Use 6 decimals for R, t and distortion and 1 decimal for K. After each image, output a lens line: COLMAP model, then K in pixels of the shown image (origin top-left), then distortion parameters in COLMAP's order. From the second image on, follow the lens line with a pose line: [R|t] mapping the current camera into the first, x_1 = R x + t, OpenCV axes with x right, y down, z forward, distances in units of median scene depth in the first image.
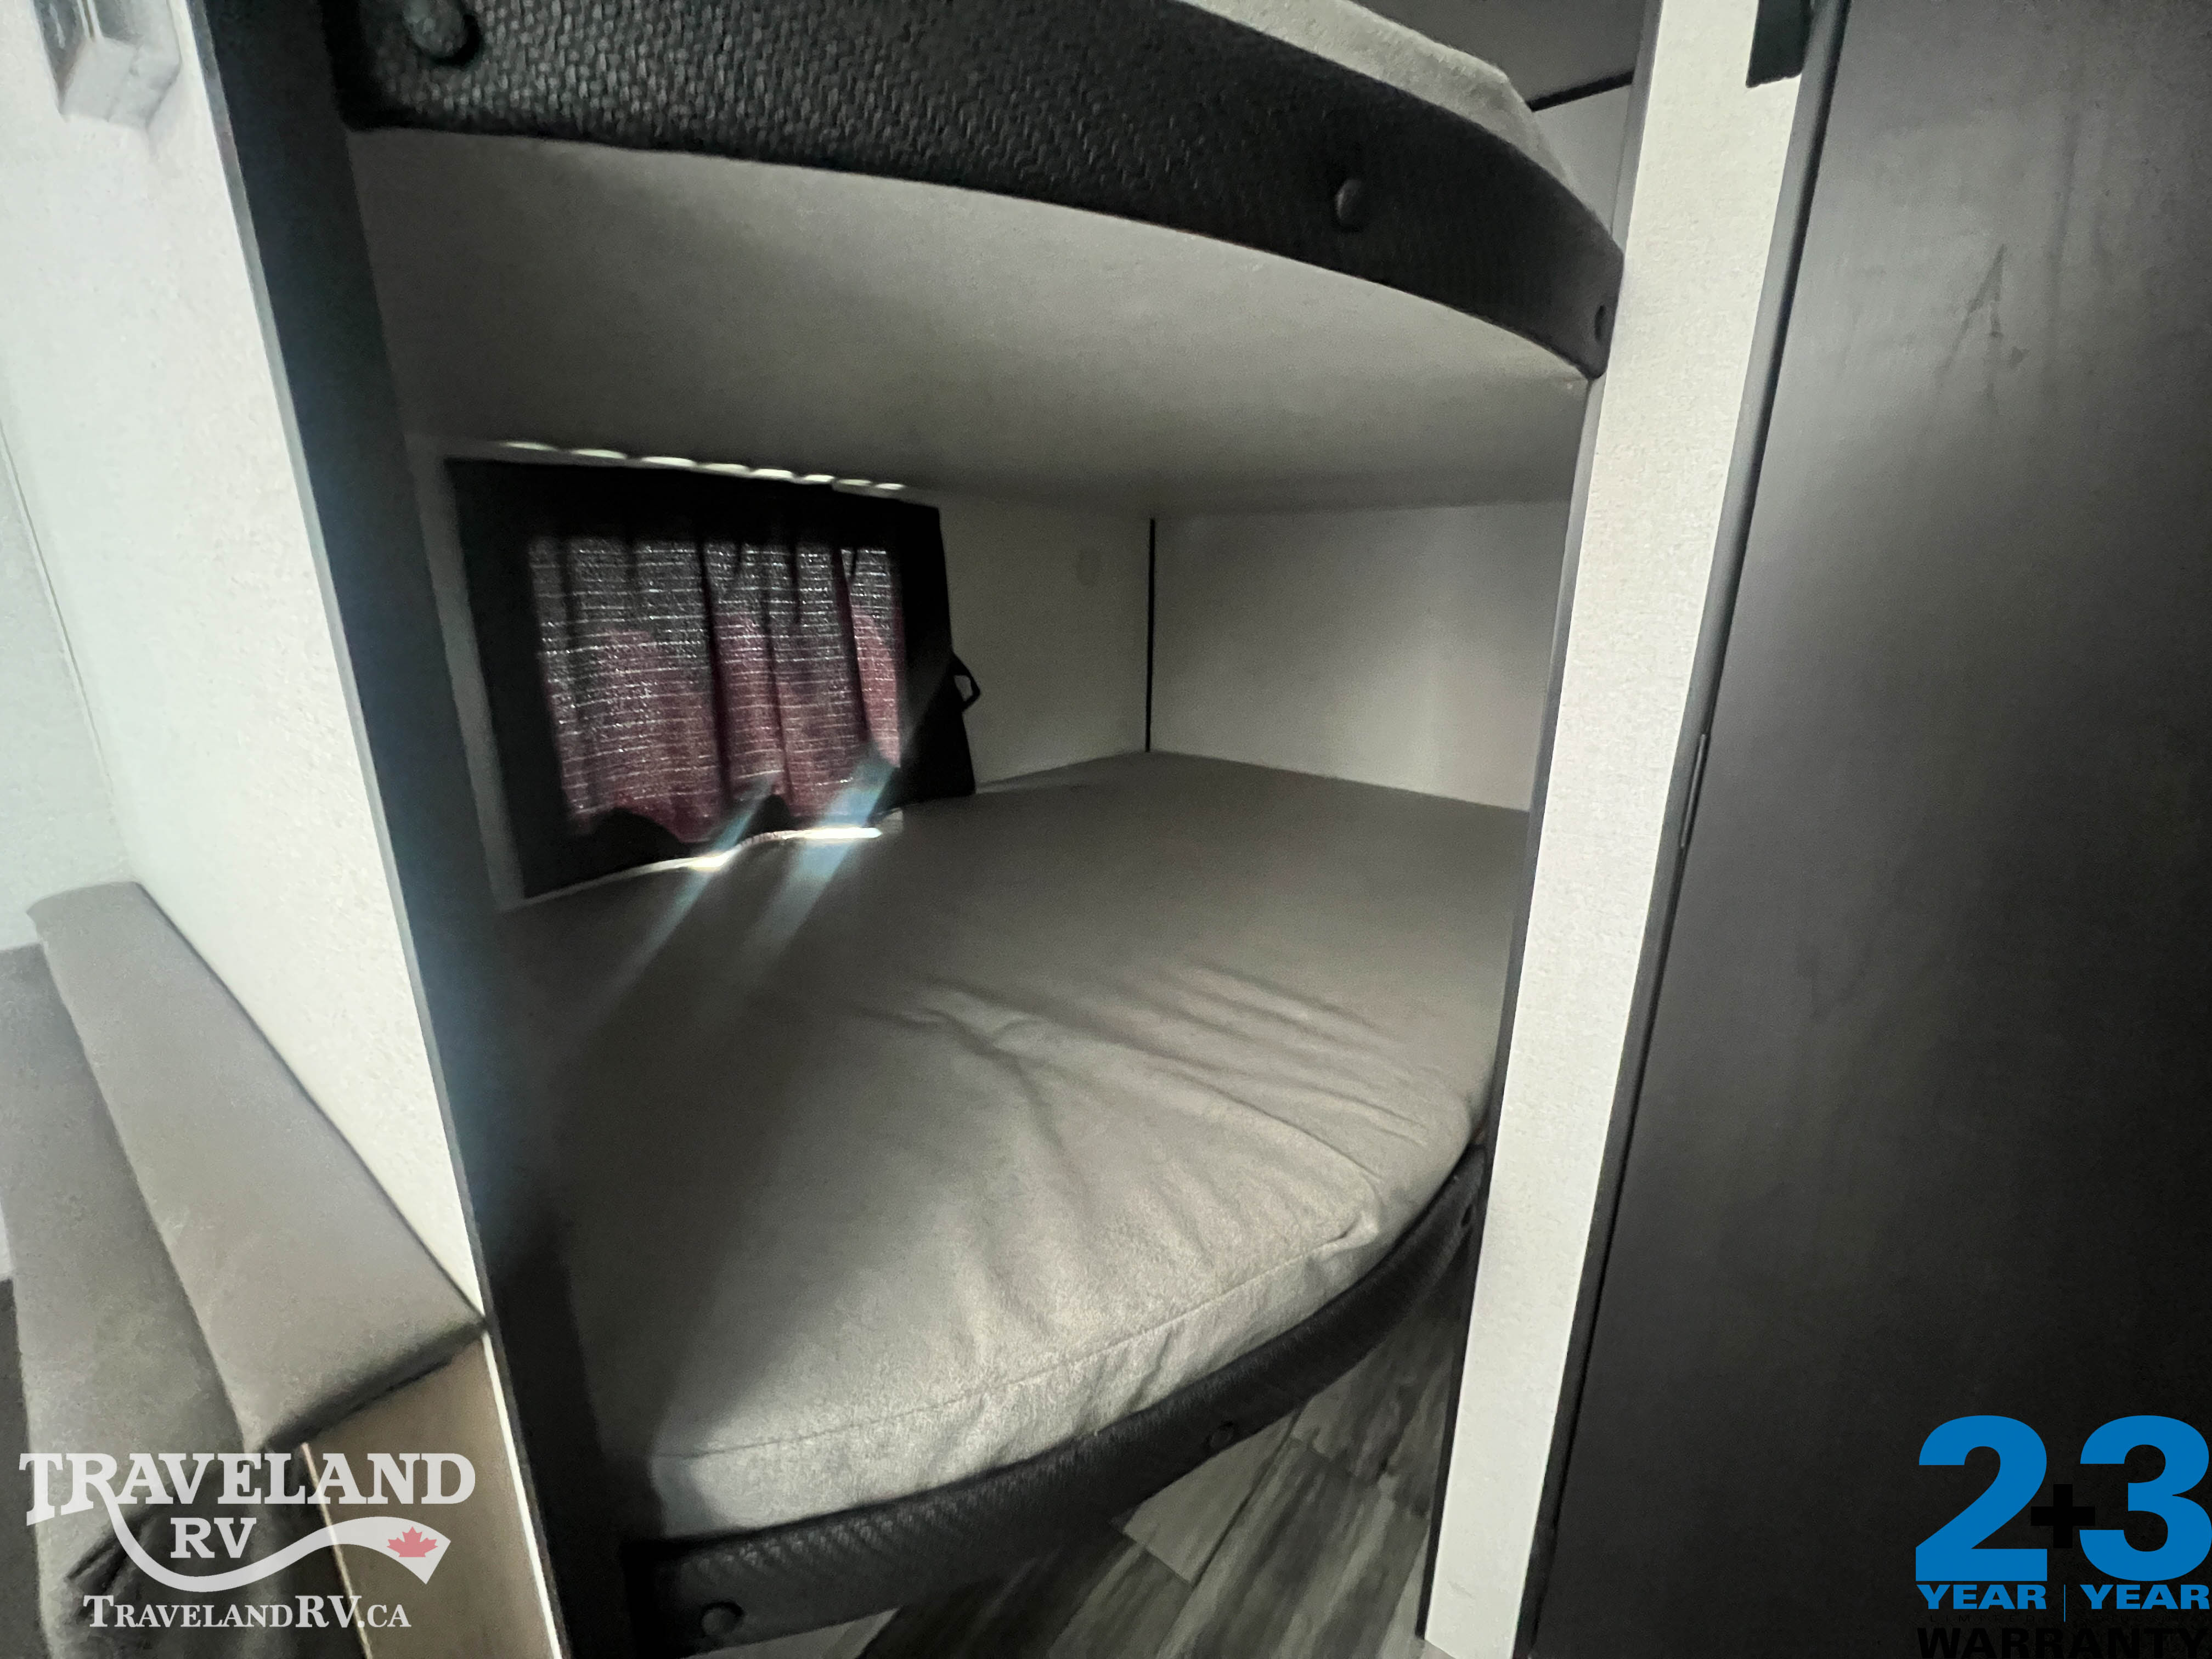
lens RADIAL K [[887.1, 0, 1105.8], [0, 887.1, 827.1], [0, 0, 1]] dist [-0.001884, 0.000329]
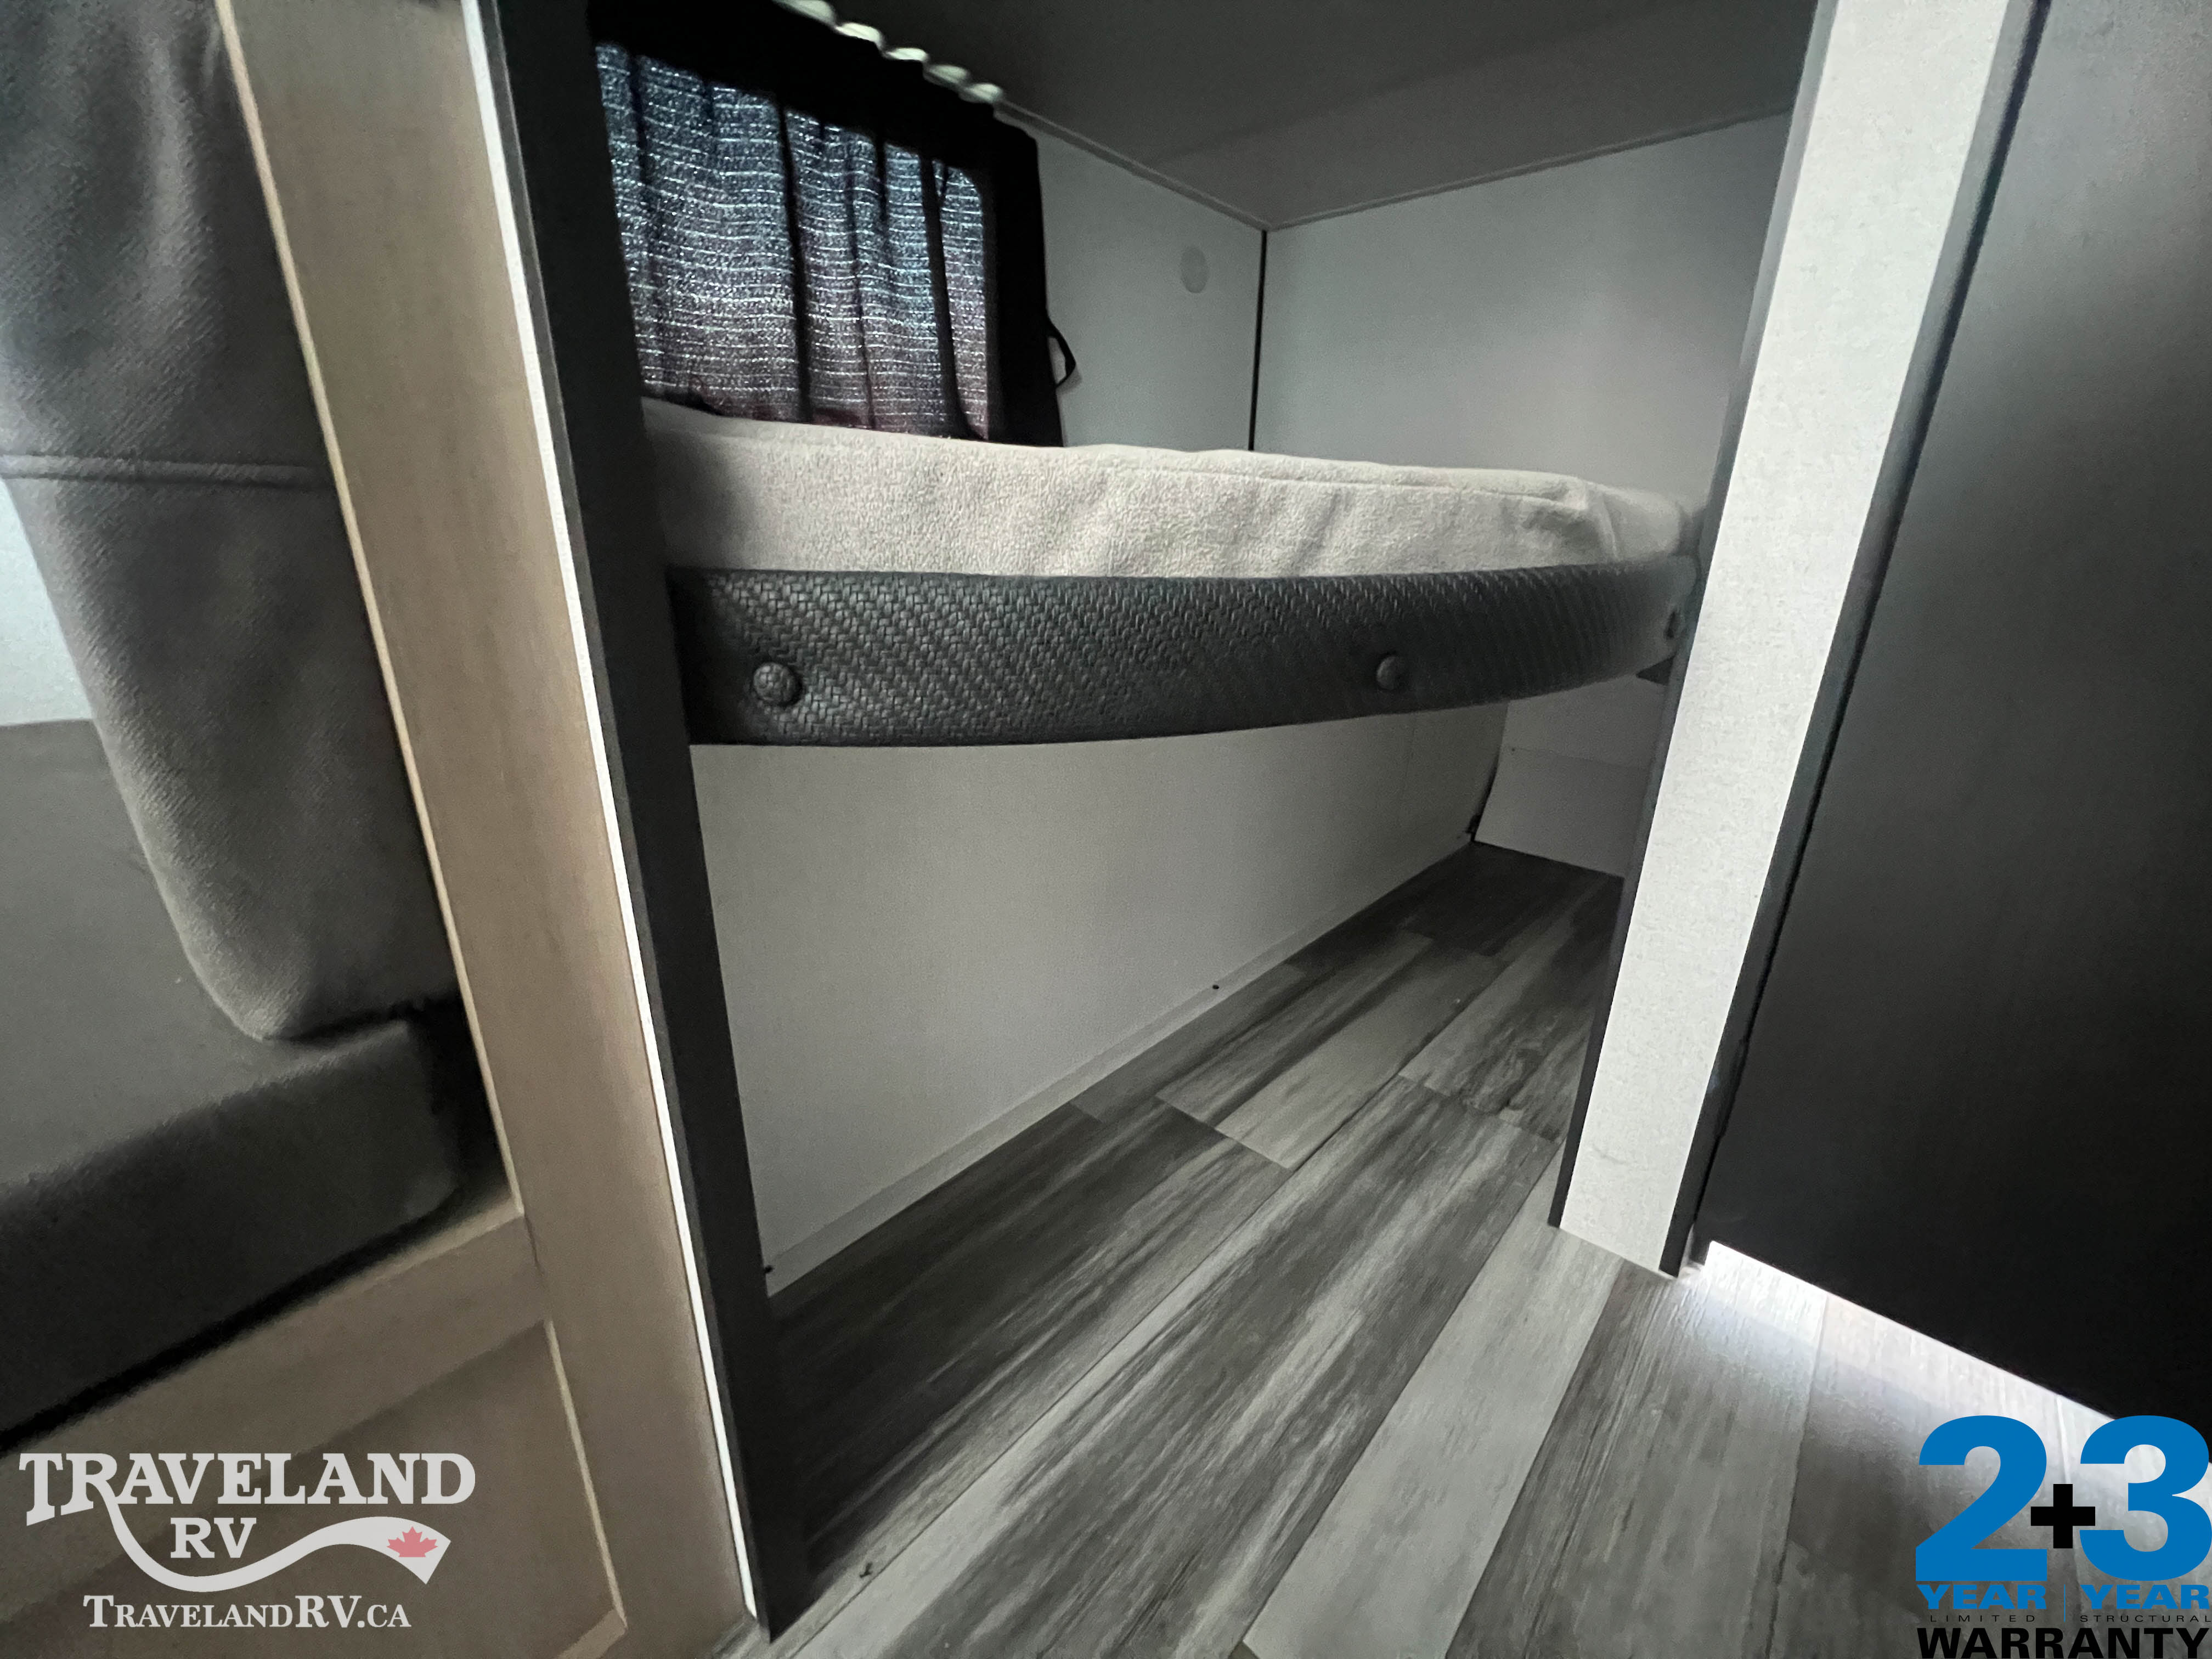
lens RADIAL K [[887.1, 0, 1105.8], [0, 887.1, 827.1], [0, 0, 1]] dist [-0.001884, 0.000329]
pose [[0.996207, 0.038242, -0.078155, -0.028620], [-0.033903, 0.997848, 0.056118, 0.395078], [0.080133, -0.053256, 0.995360, 0.089147]]
